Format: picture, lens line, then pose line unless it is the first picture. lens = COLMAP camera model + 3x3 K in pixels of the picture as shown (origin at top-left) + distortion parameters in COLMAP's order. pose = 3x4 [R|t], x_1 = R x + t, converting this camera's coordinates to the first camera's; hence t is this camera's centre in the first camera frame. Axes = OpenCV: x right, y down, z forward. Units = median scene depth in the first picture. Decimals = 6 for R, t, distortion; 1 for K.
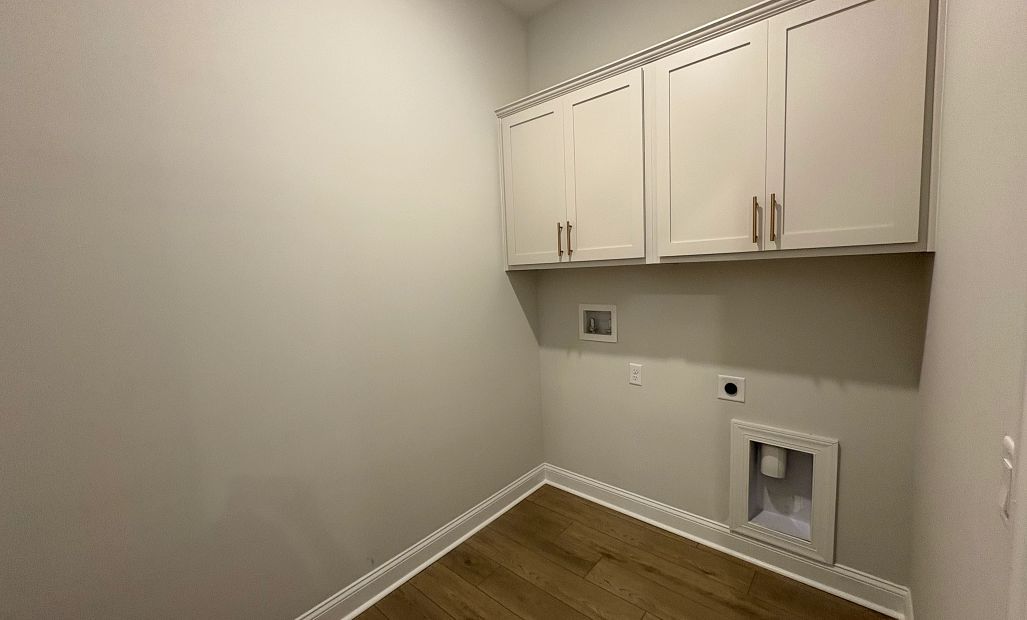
lens RADIAL K [[417.0, 0, 508.9], [0, 417.0, 287.5], [0, 0, 1]] dist [-0.001841, -0.000096]
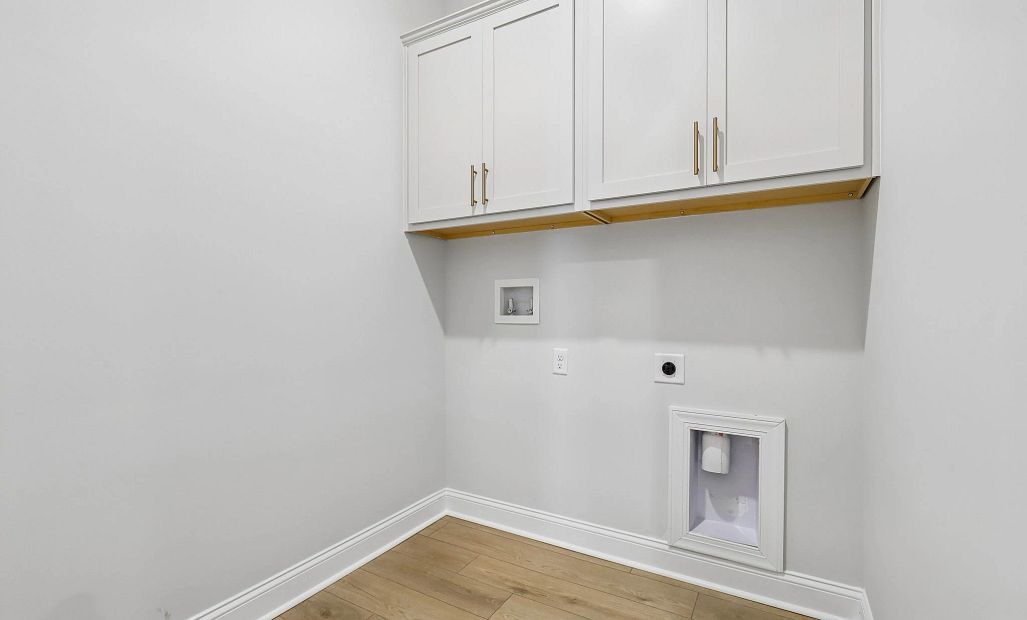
lens RADIAL K [[464.1, 0, 517.7], [0, 464.1, 309.6], [0, 0, 1]] dist [0.001560, -0.000656]
pose [[0.980319, 0.043481, 0.192570, 0.045521], [-0.025819, 0.995304, -0.093297, 0.213367], [-0.195722, 0.086489, 0.976838, 0.127978]]
